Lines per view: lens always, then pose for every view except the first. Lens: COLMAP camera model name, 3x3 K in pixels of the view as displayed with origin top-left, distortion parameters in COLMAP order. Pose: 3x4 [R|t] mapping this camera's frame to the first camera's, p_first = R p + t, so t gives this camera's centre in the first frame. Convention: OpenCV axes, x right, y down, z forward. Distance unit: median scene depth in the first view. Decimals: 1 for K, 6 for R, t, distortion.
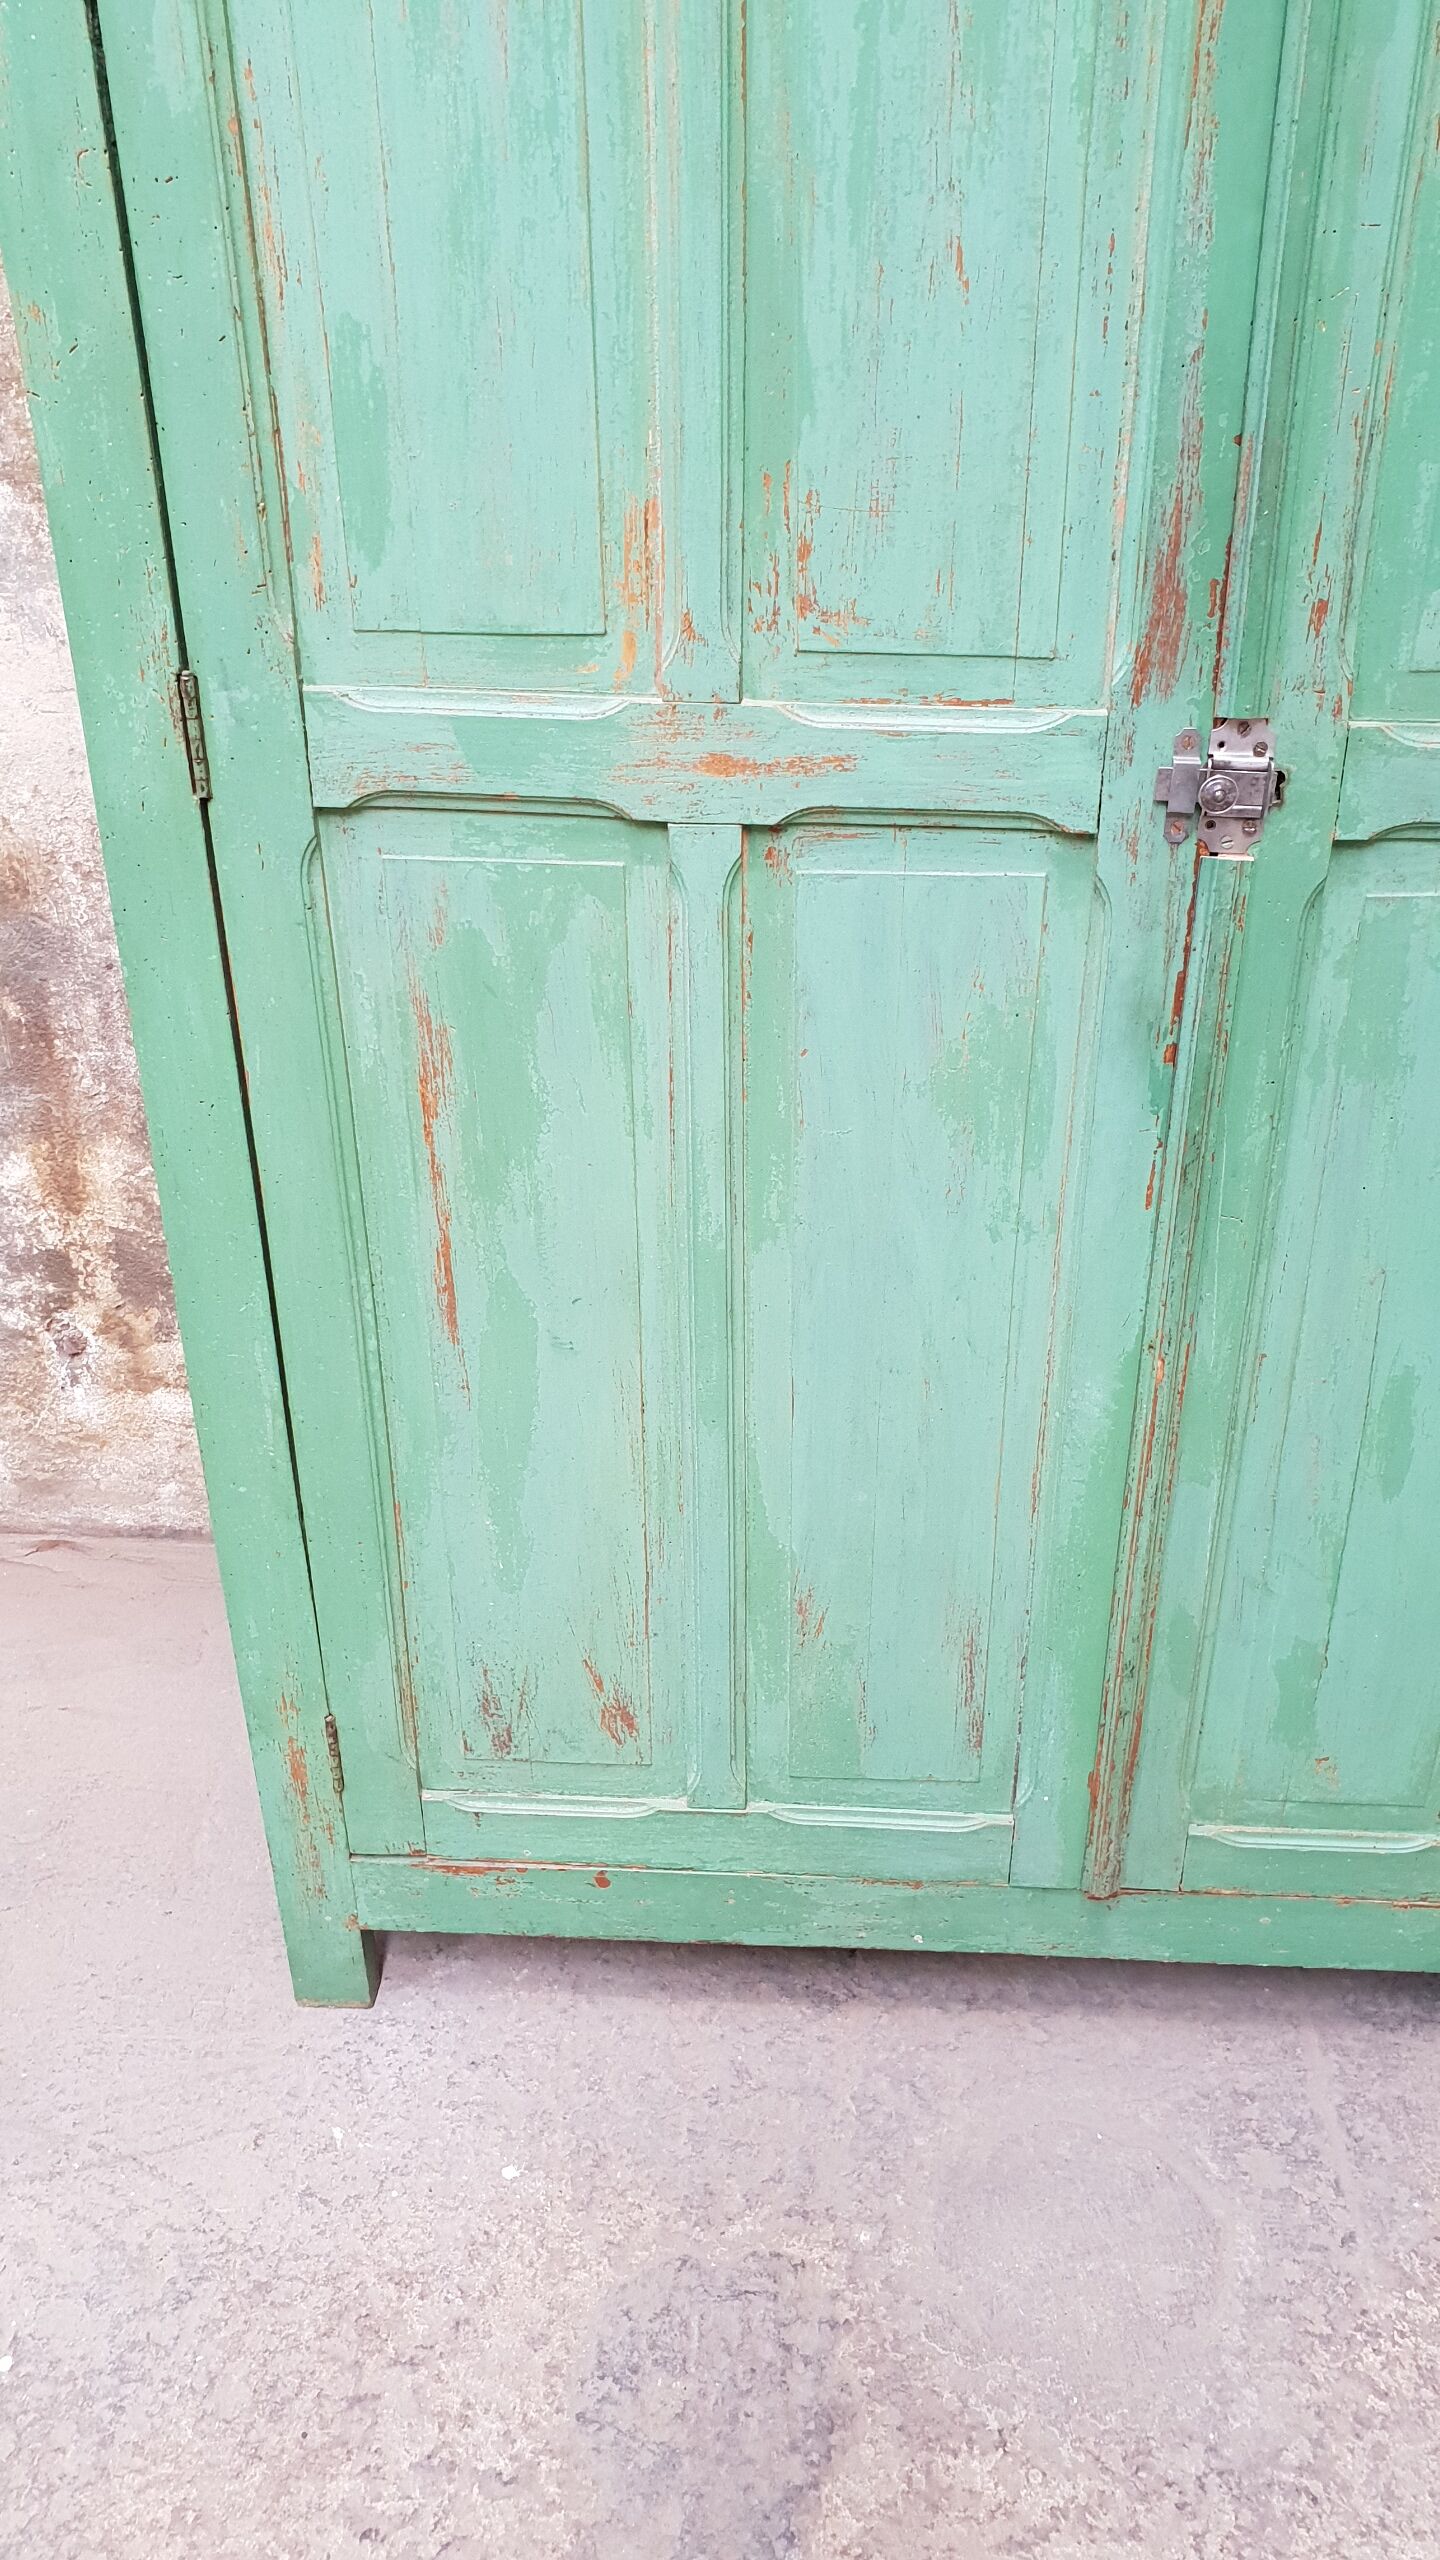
lens RADIAL K [[2010.1, 0, 750.6], [0, 2010.1, 1256.5], [0, 0, 1]] dist [0.003227, 0.013083]
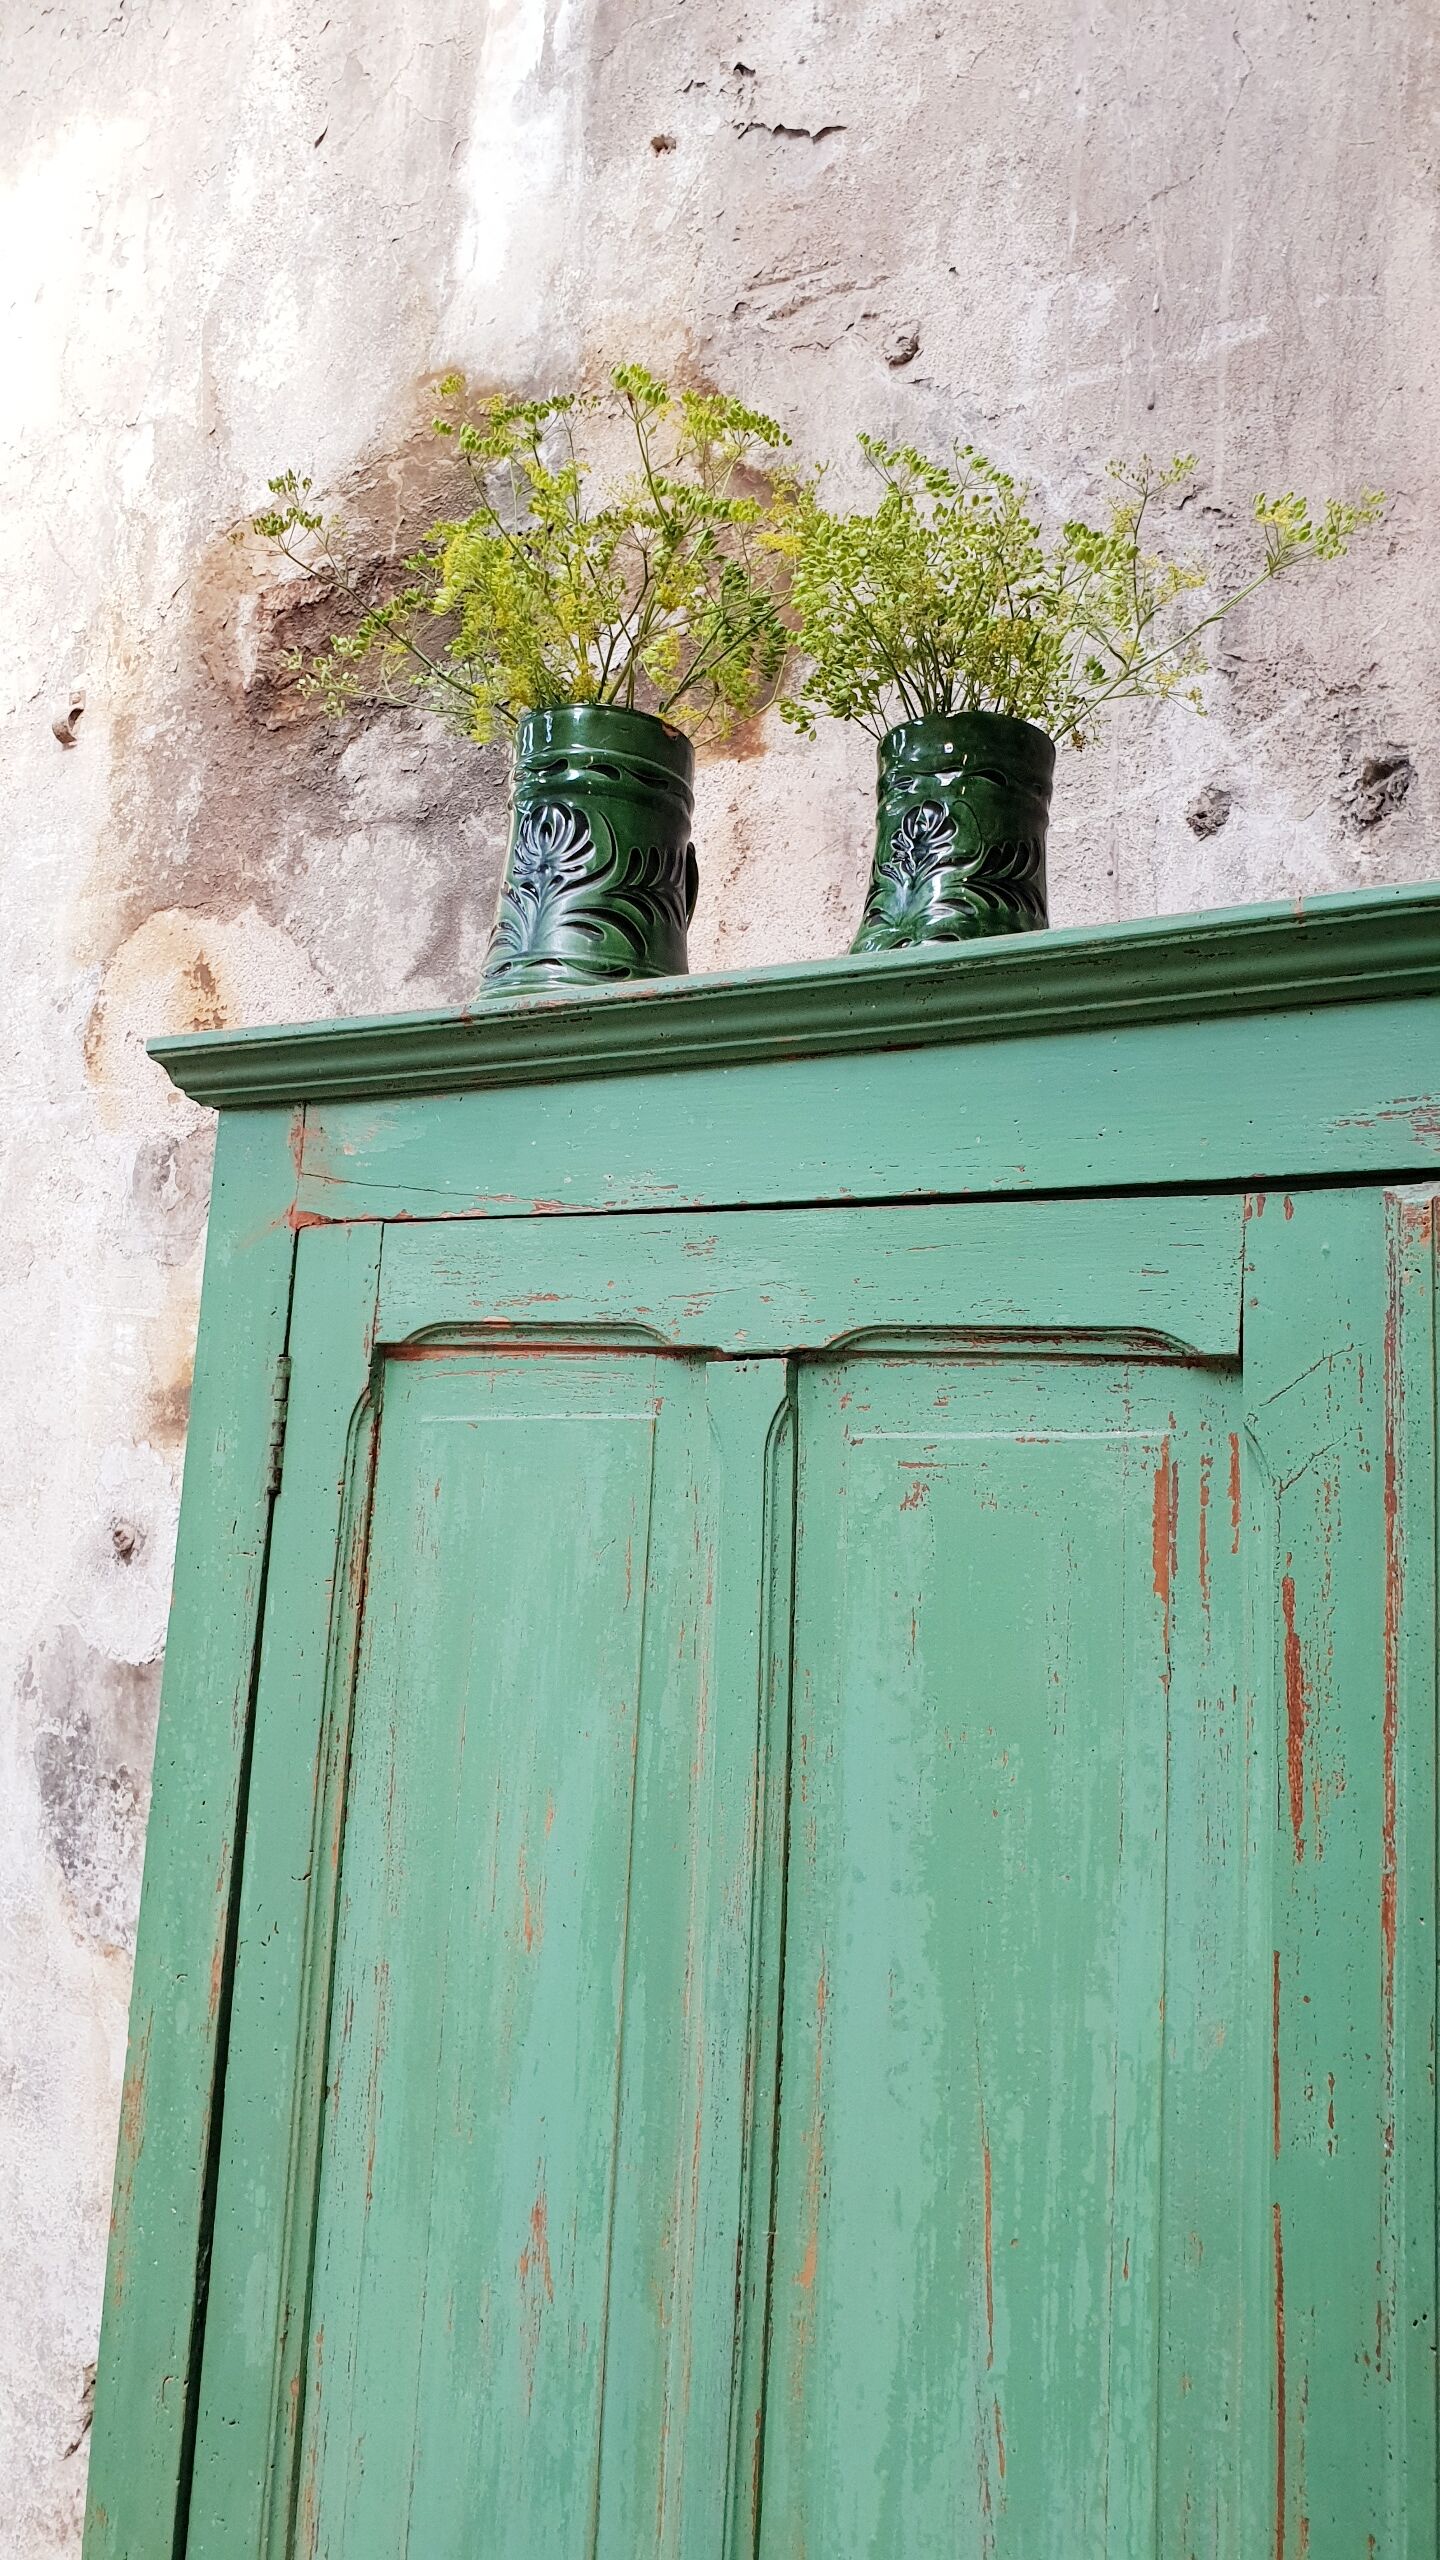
lens RADIAL K [[2010.1, 0, 726.2], [0, 2010.1, 1292.0], [0, 0, 1]] dist [0.003227, 0.013083]
pose [[0.873549, -0.019253, -0.486355, 0.293125], [-0.281884, 0.794586, -0.537750, -0.379694], [0.396804, 0.606847, 0.688682, 0.077658]]
